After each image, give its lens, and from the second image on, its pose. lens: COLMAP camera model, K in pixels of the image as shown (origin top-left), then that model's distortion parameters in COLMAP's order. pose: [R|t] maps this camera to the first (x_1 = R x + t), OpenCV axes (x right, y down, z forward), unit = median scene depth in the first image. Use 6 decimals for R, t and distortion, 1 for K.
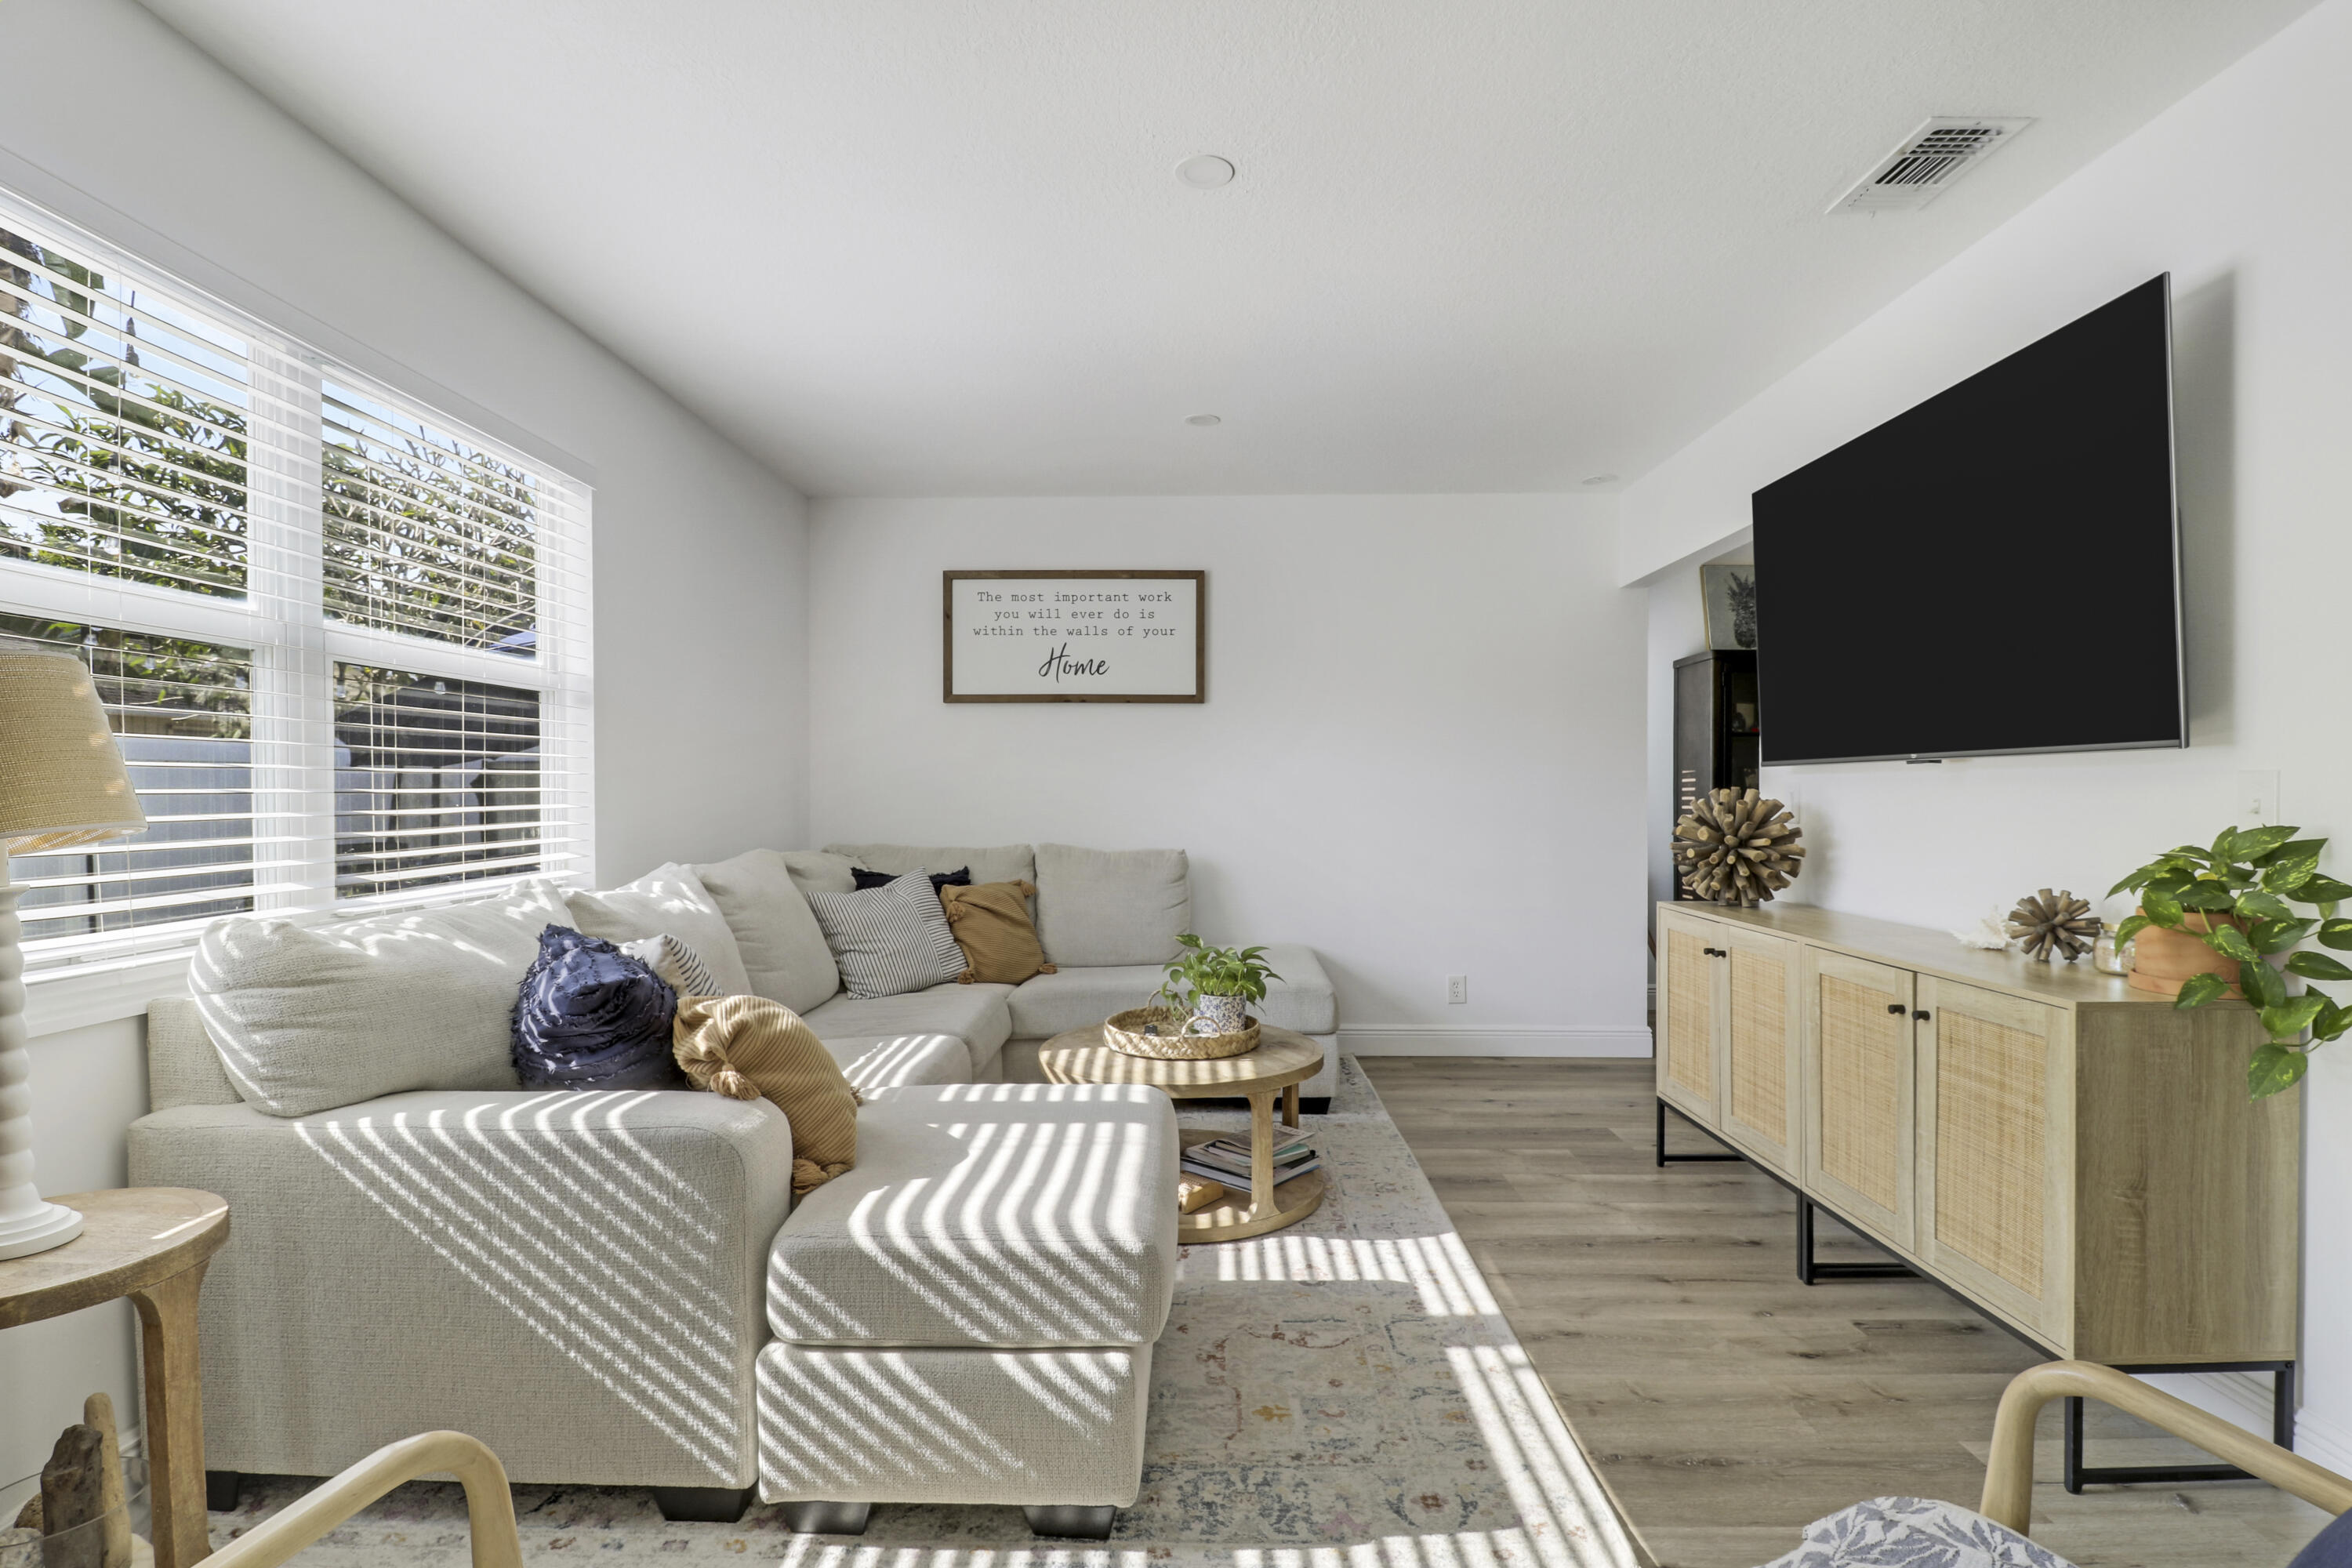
lens RADIAL K [[1105.1, 0, 1169.4], [0, 1105.1, 810.1], [0, 0, 1]] dist [0.002601, -0.012952]
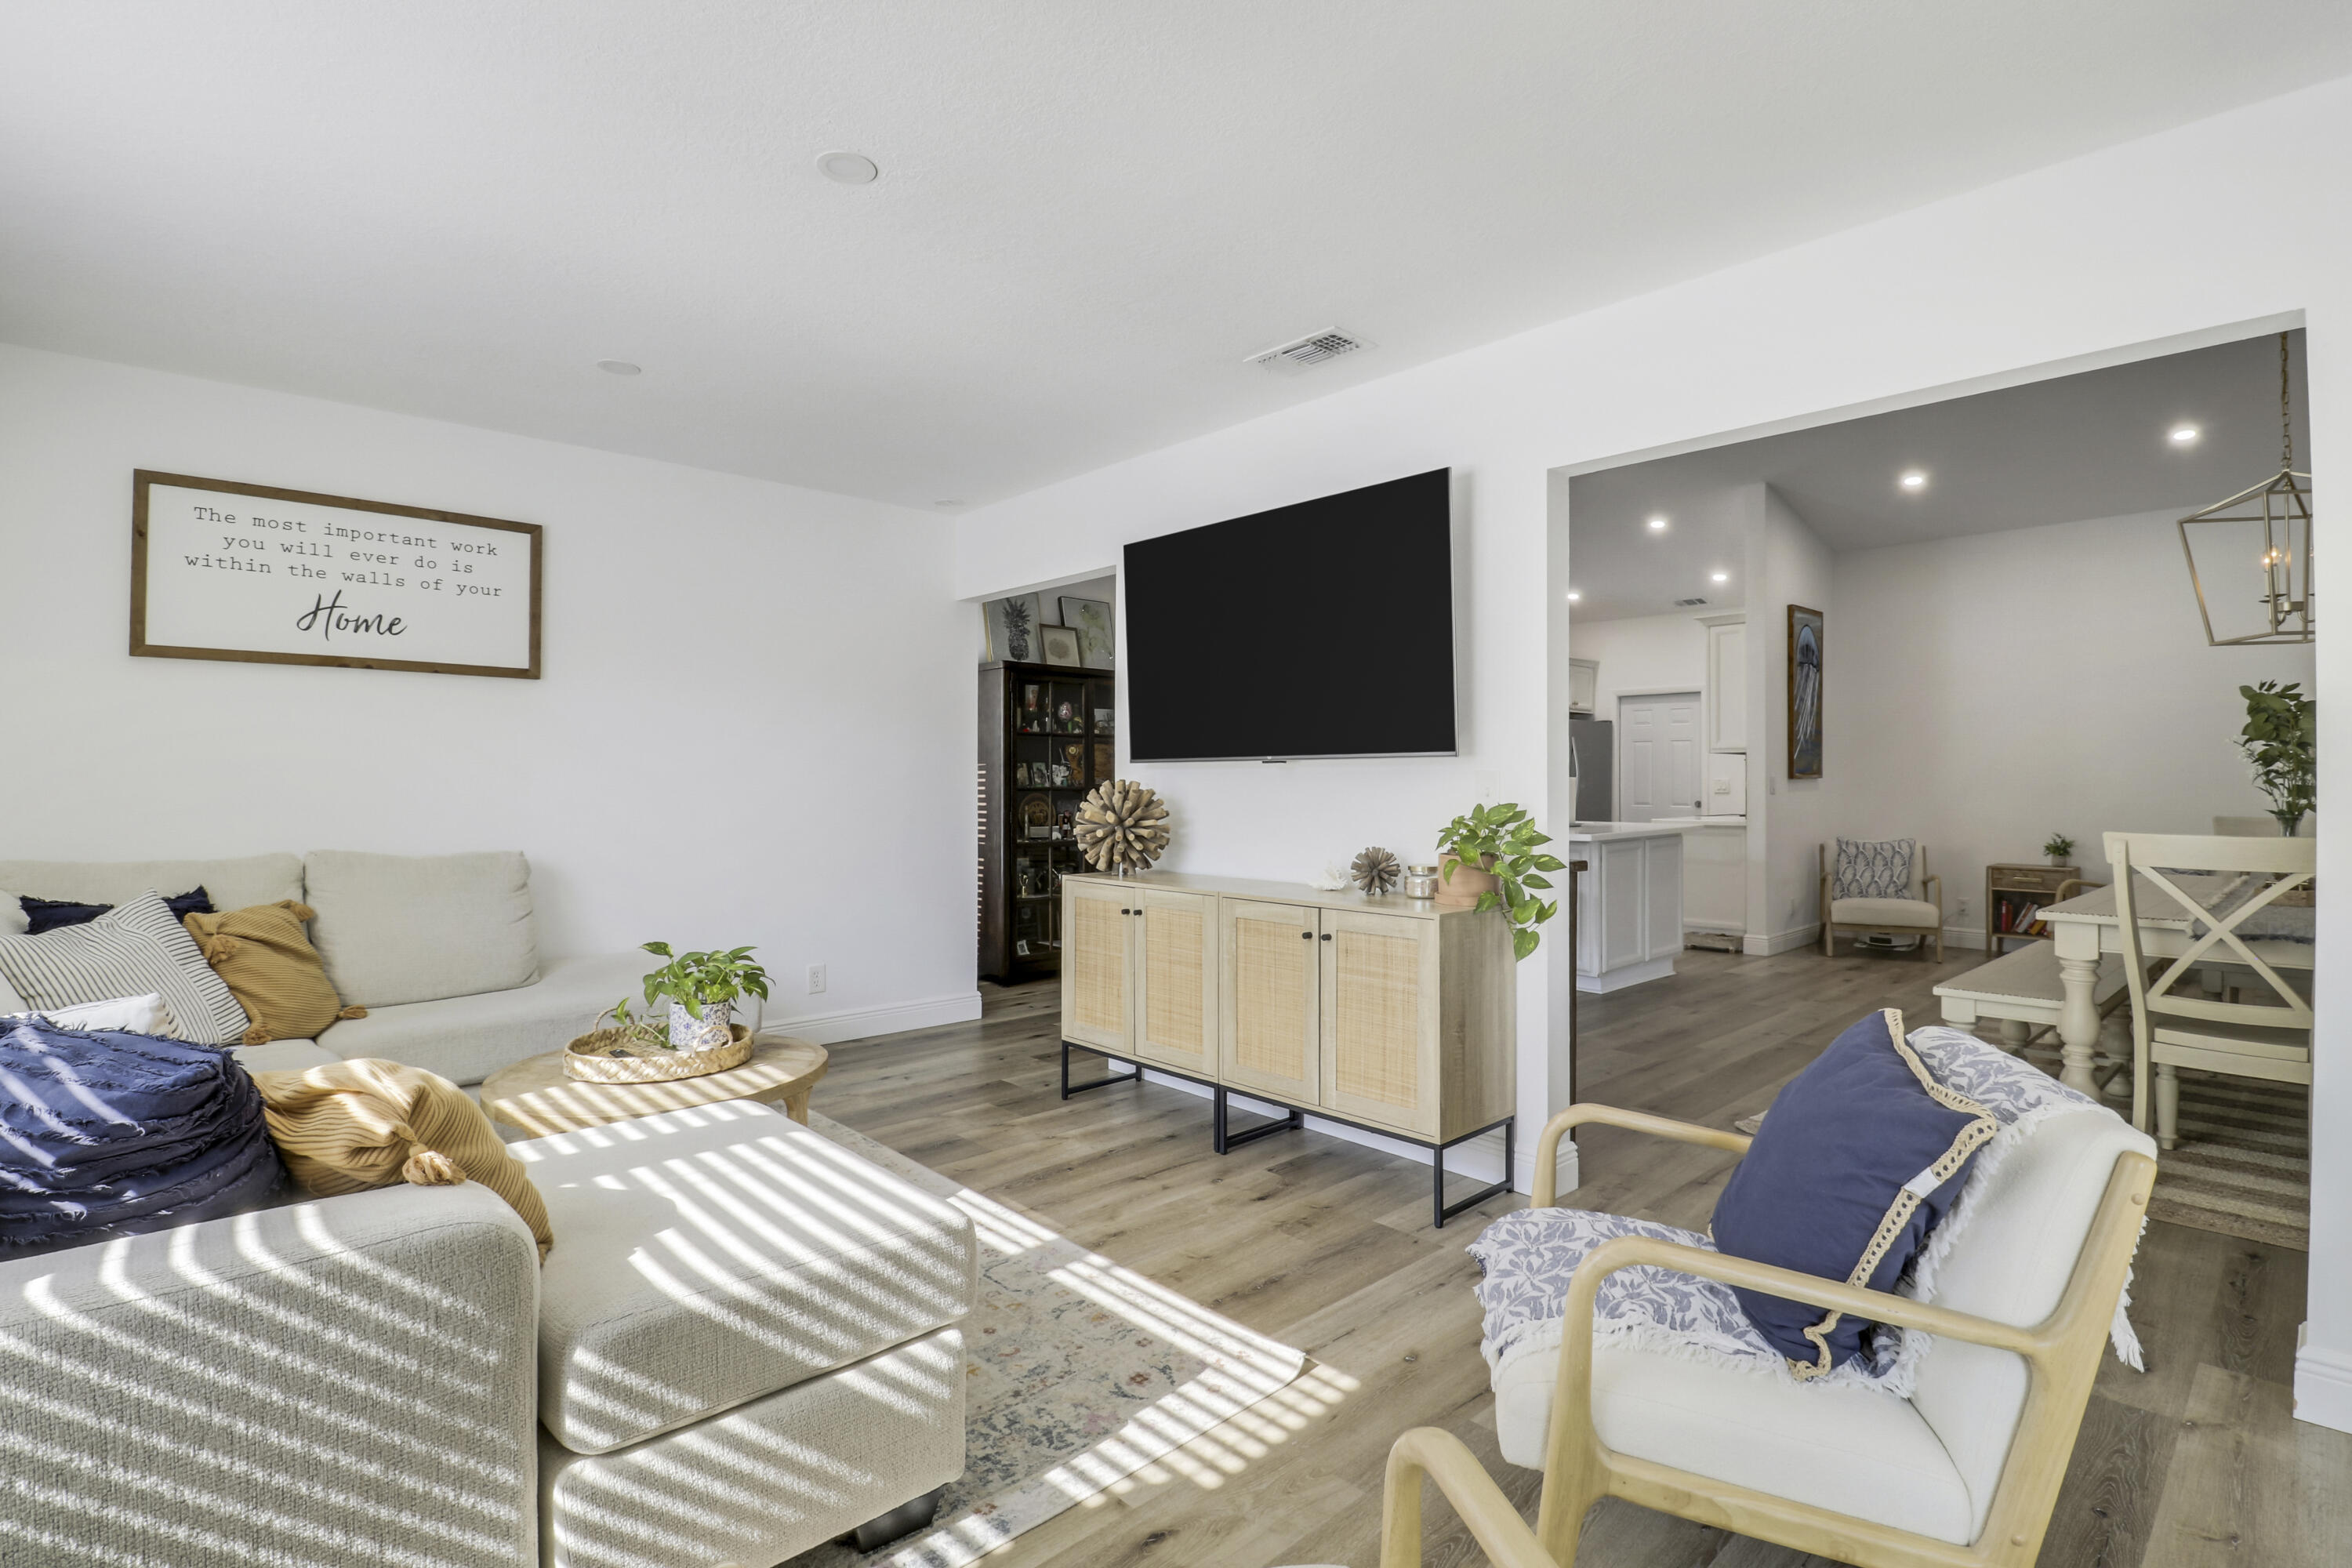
lens RADIAL K [[1121.6, 0, 1176.0], [0, 1121.6, 784.0], [0, 0, 1]] dist [0.001571, -0.013309]
pose [[0.719573, -0.000479, 0.694416, -0.492951], [0.011649, 0.999867, -0.011382, -0.000193], [-0.694319, 0.016280, 0.719483, 0.078824]]
